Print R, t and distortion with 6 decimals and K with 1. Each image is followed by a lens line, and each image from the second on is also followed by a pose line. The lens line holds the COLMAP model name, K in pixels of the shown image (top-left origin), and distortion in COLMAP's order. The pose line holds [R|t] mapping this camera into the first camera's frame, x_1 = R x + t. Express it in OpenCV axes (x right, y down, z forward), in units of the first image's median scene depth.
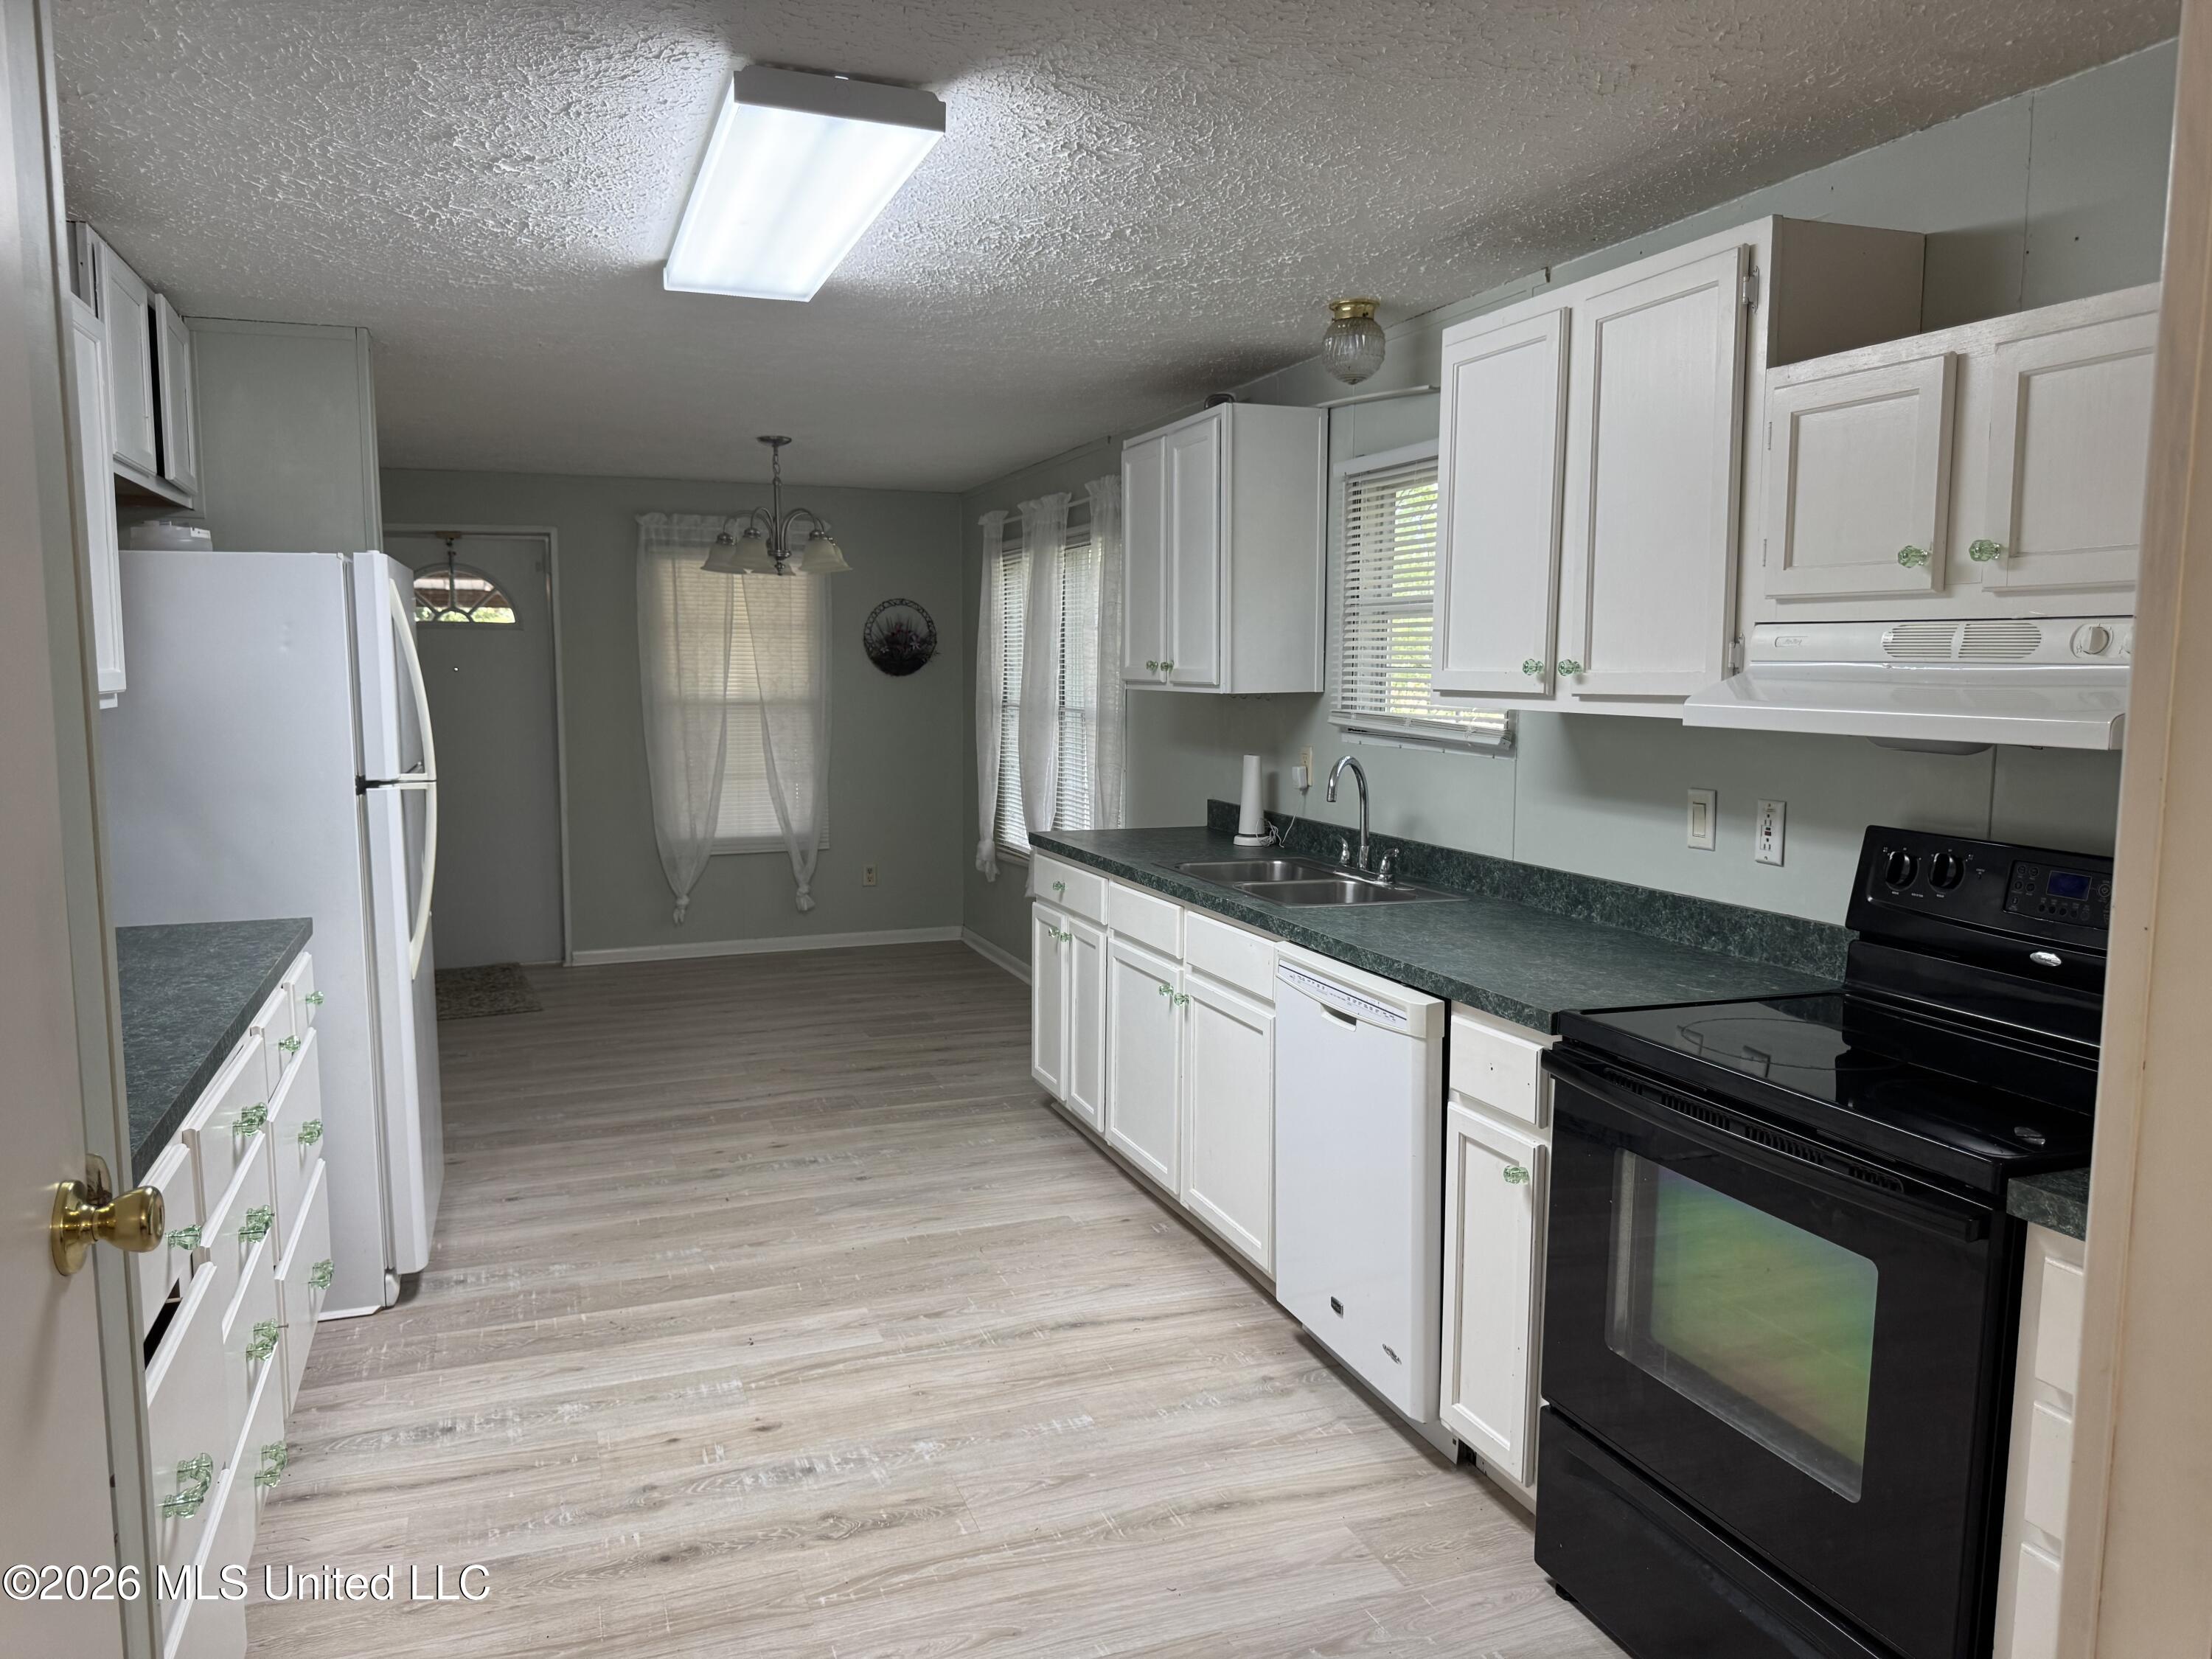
lens RADIAL K [[1532.5, 0, 1109.6], [0, 1532.5, 834.8], [0, 0, 1]] dist [0.008015, -0.002936]
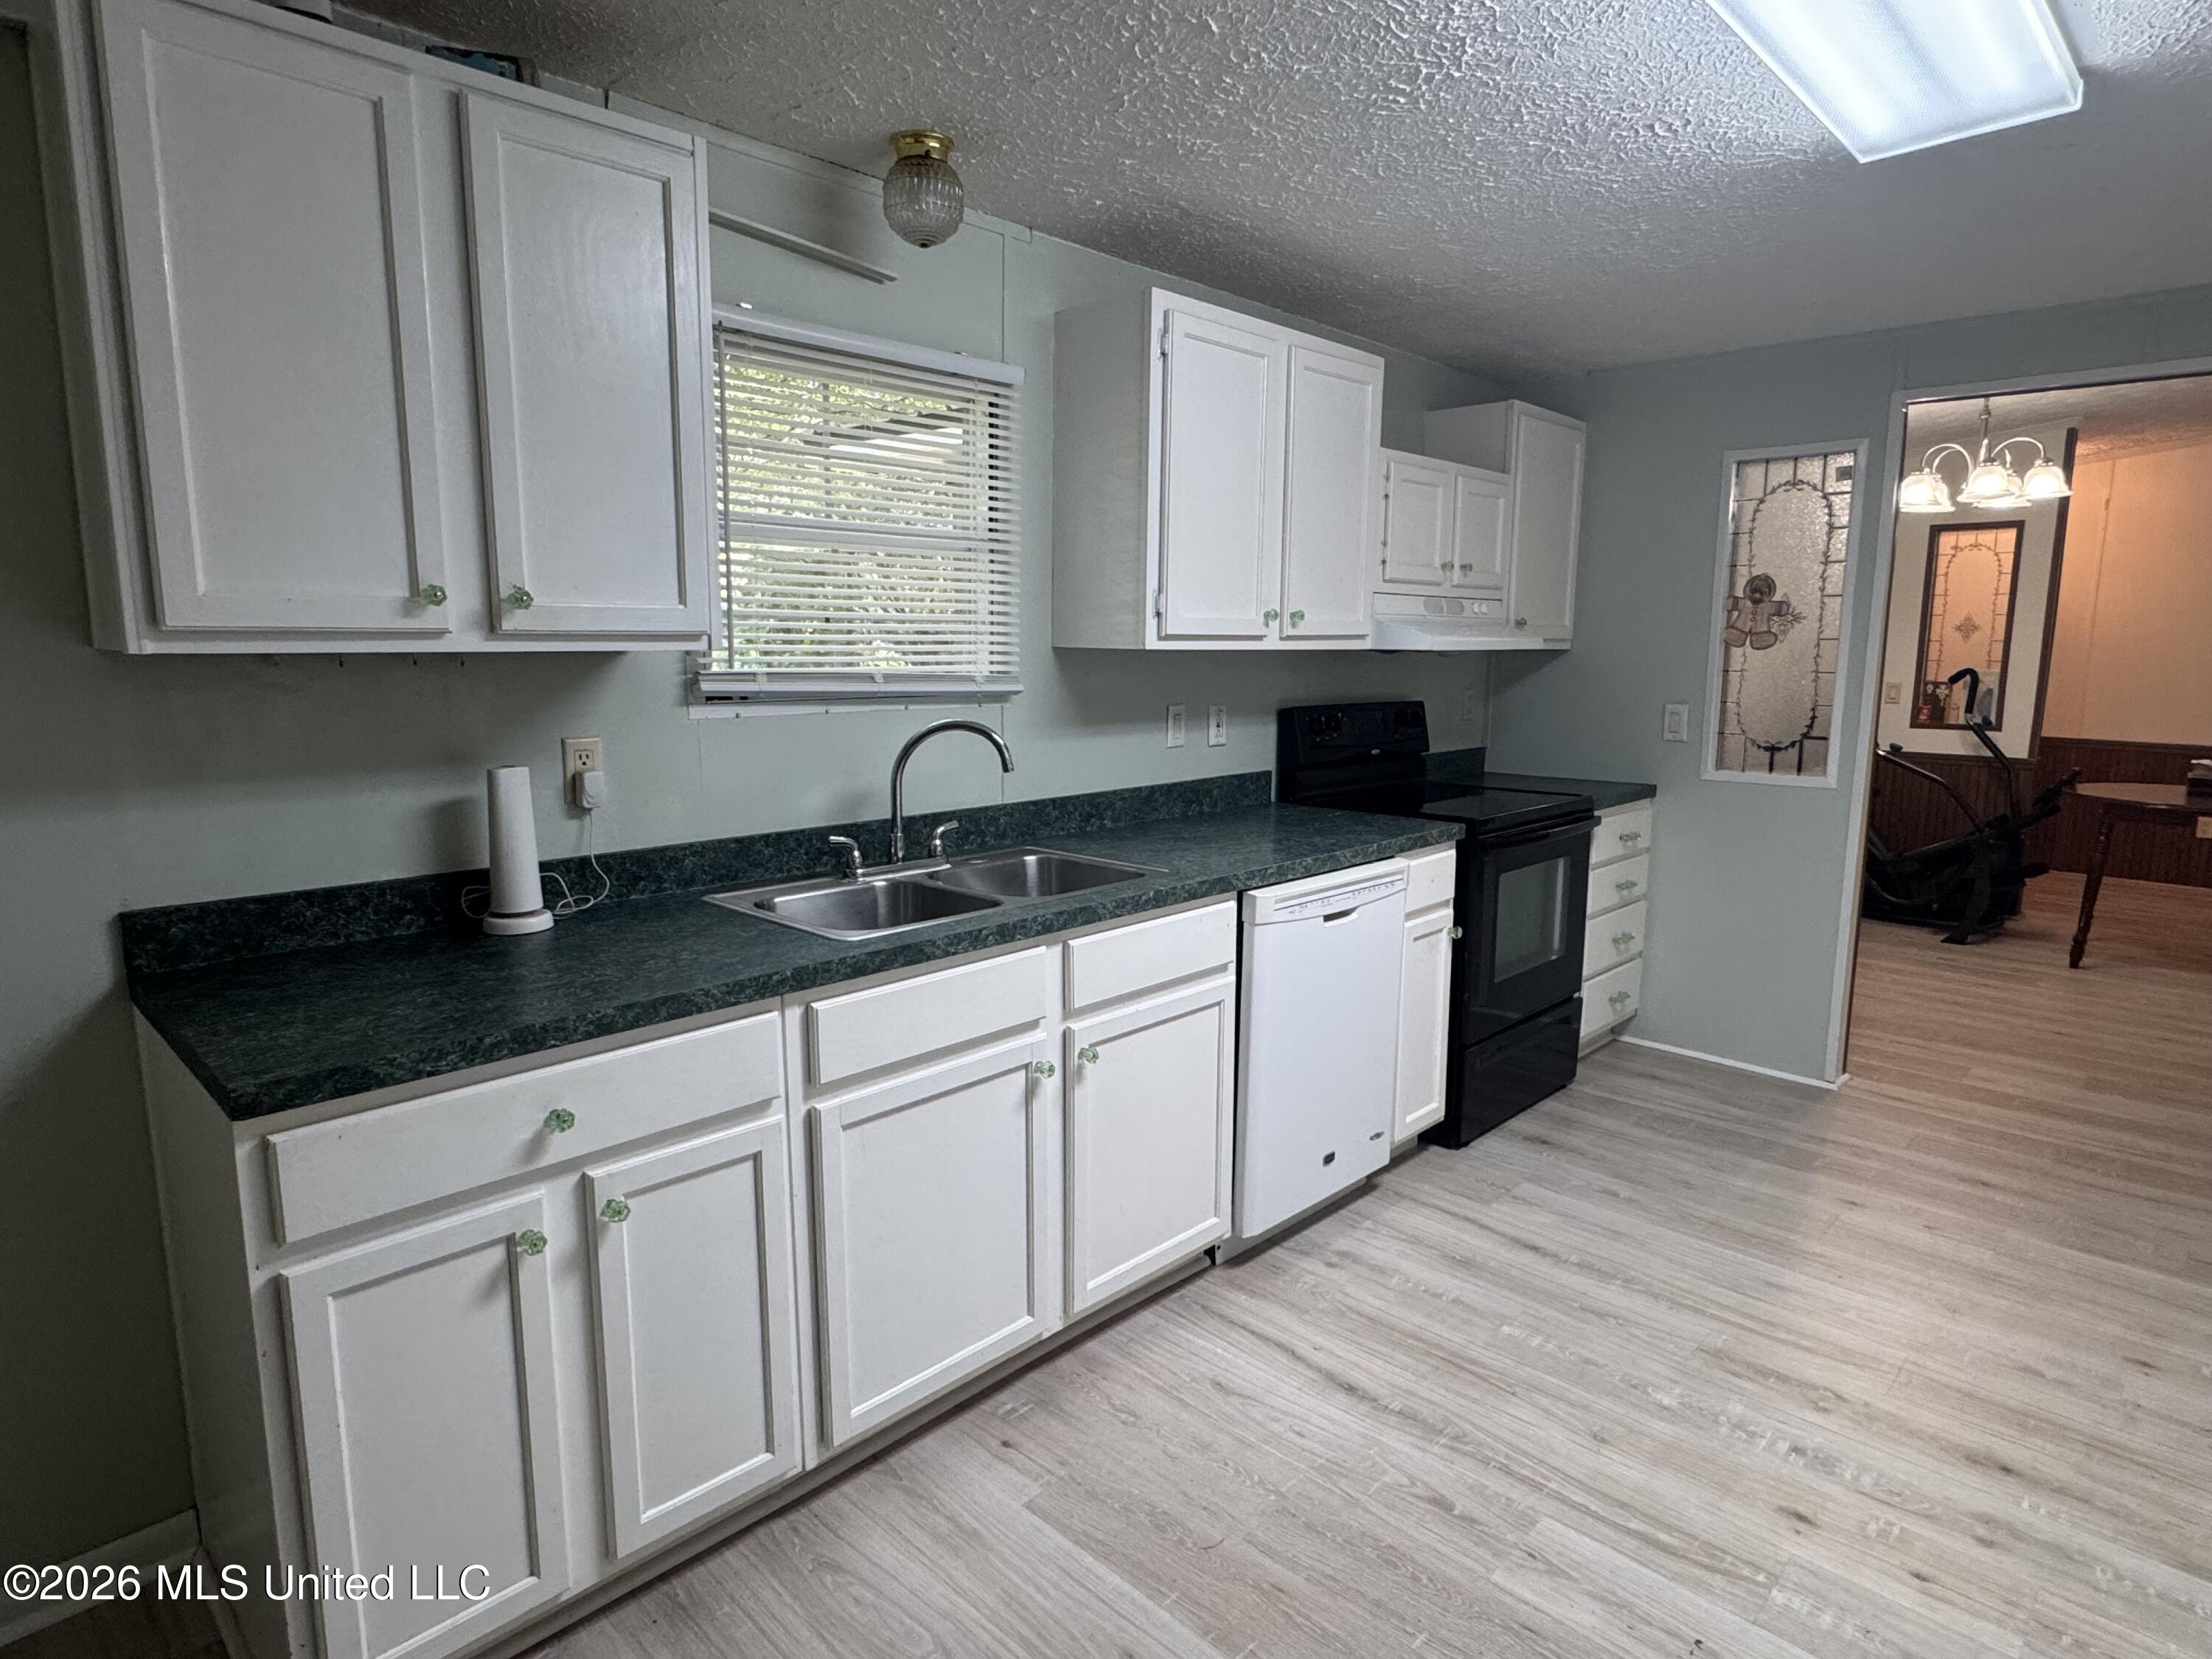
lens RADIAL K [[1231.0, 0, 1114.0], [0, 1231.0, 813.5], [0, 0, 1]] dist [0.009111, 0.003551]
pose [[-0.425007, -0.144879, 0.893521, -0.580241], [0.091362, 0.975202, 0.201580, -0.156476], [-0.900568, 0.167306, -0.401231, 1.451983]]
